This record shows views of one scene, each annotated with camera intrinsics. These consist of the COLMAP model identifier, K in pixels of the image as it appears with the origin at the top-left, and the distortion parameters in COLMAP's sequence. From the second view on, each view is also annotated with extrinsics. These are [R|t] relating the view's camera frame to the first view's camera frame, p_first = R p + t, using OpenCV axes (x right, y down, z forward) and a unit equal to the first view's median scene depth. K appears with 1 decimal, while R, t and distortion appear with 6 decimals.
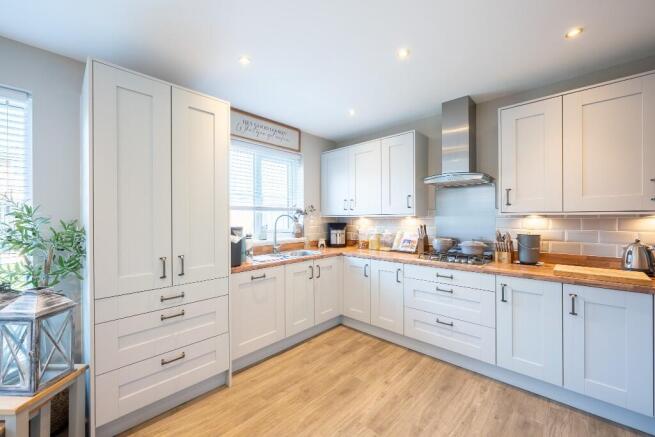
lens RADIAL K [[256.3, 0, 328.0], [0, 256.3, 215.6], [0, 0, 1]] dist [0.003624, 0.000326]
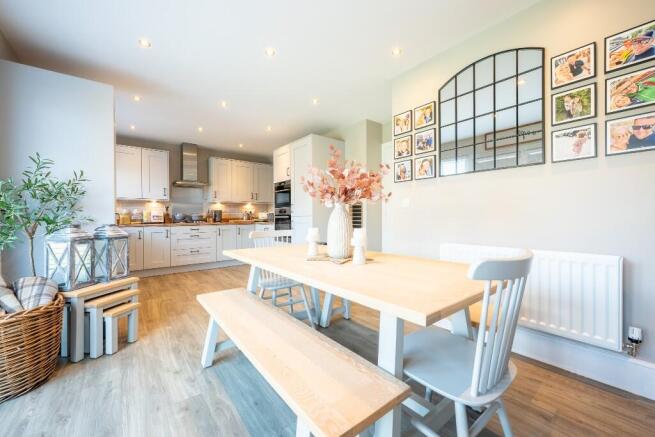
lens RADIAL K [[256.3, 0, 327.4], [0, 256.3, 218.8], [0, 0, 1]] dist [0.003624, 0.000326]
pose [[0.155239, 0.002000, 0.987875, -1.427720], [0.010586, 0.999937, -0.003688, 0.168526], [-0.987820, 0.011030, 0.155208, -0.394402]]
